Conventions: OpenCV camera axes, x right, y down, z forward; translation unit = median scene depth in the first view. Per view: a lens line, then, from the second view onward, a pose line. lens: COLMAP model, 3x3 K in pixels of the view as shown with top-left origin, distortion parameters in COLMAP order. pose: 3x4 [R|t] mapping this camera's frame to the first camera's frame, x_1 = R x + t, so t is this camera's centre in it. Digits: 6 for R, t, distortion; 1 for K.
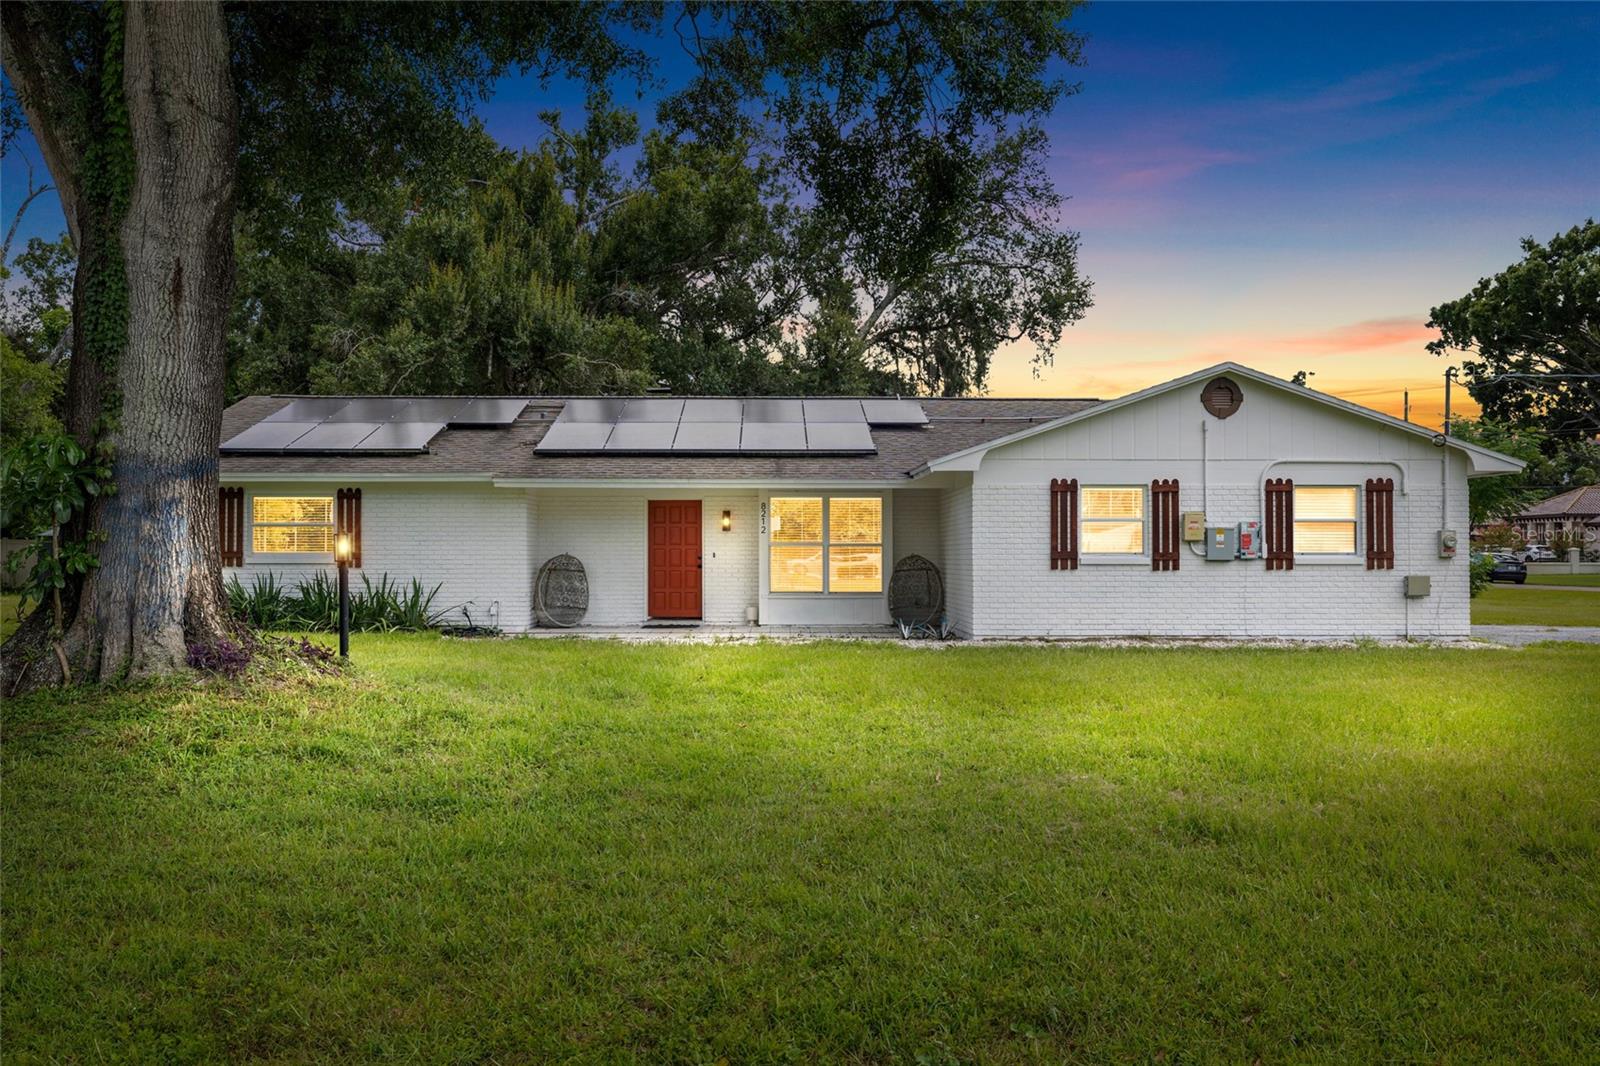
lens RADIAL K [[1365.4, 0, 803.3], [0, 1365.4, 546.6], [0, 0, 1]] dist [0.011711, -0.001416]
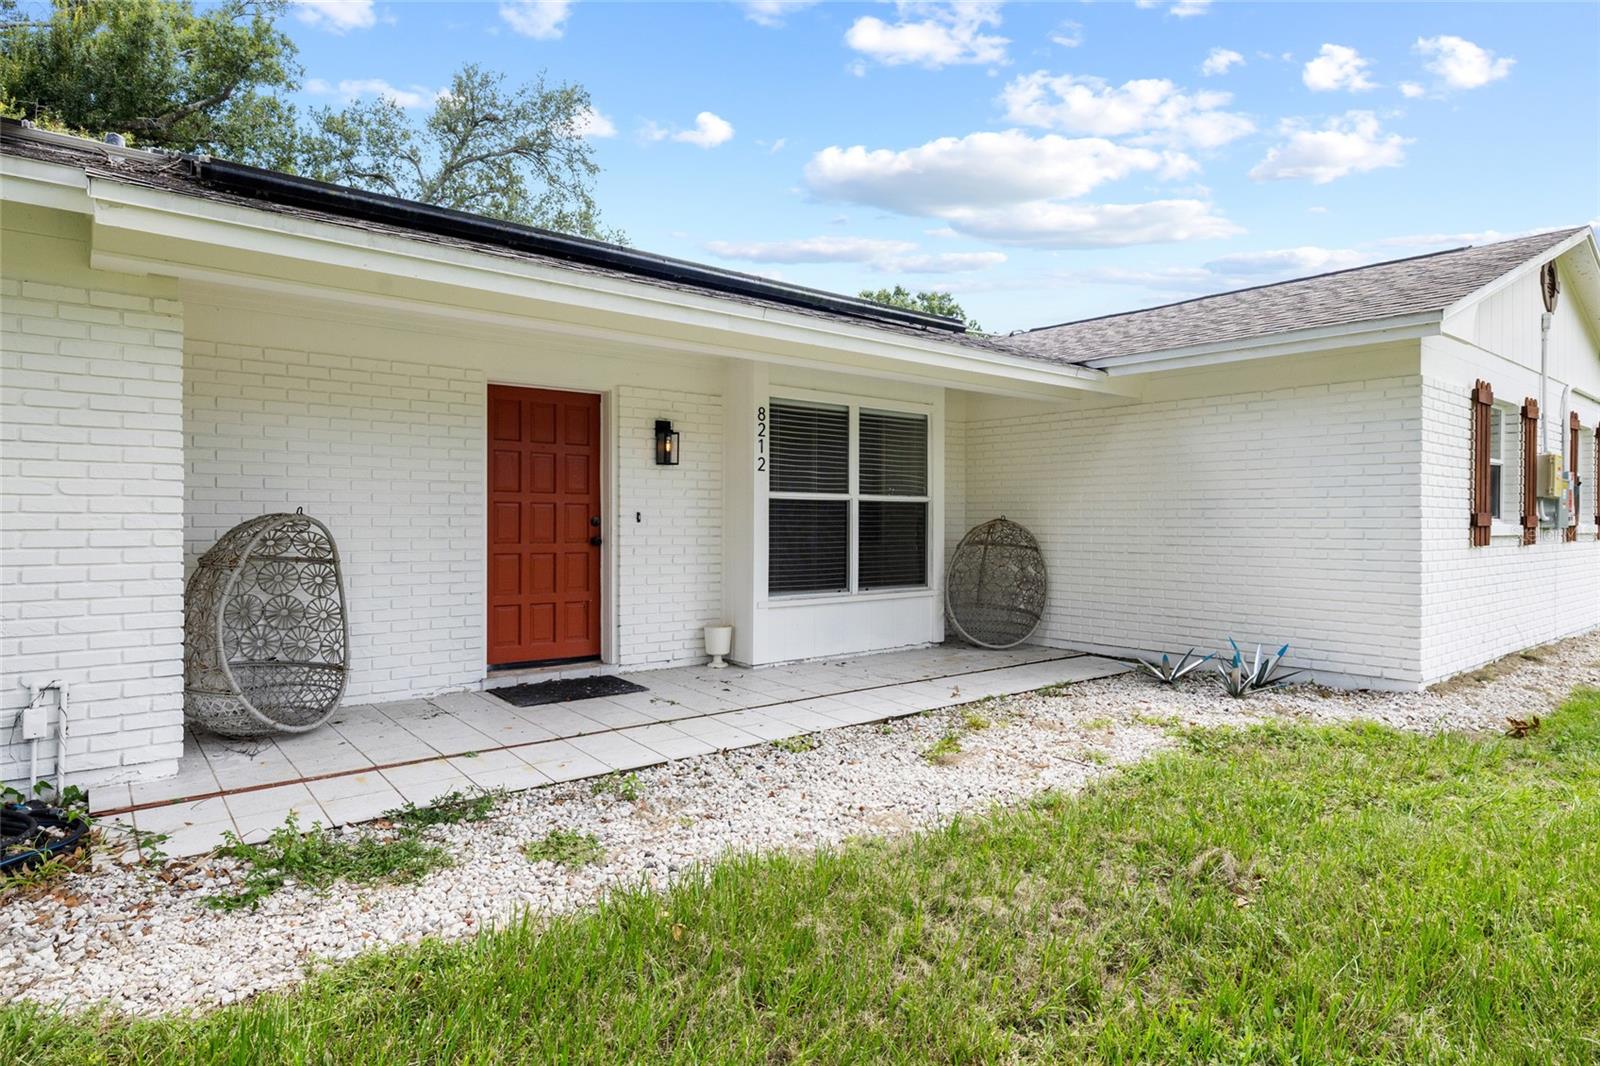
lens RADIAL K [[902.2, 0, 796.6], [0, 902.2, 520.2], [0, 0, 1]] dist [0.008031, 0.001021]
pose [[0.786672, 0.002339, 0.617367, -0.212611], [-0.006917, 0.999963, 0.005025, 0.005539], [-0.617333, -0.008223, 0.786659, 0.745858]]
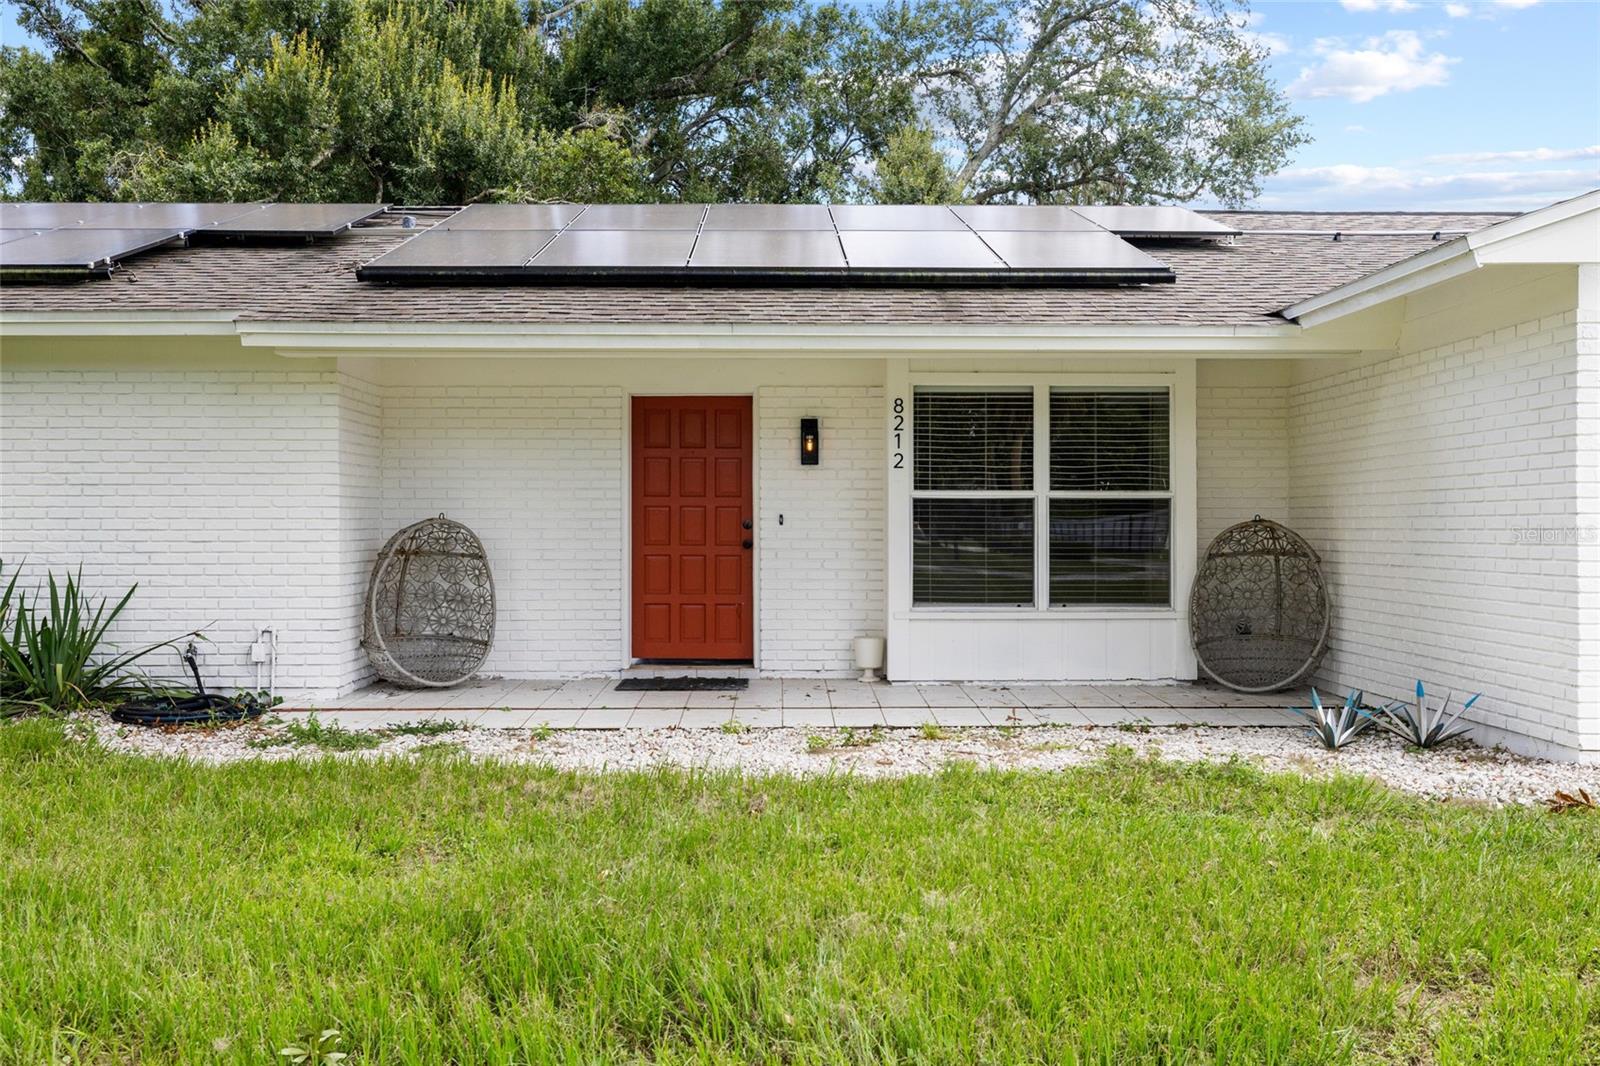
lens RADIAL K [[1496.0, 0, 801.0], [0, 1496.0, 524.6], [0, 0, 1]] dist [0.012741, 0.000000]
pose [[0.999993, -0.000350, -0.003770, -0.058130], [0.000371, 0.999984, 0.005595, 0.005287], [0.003768, -0.005597, 0.999977, 0.526698]]
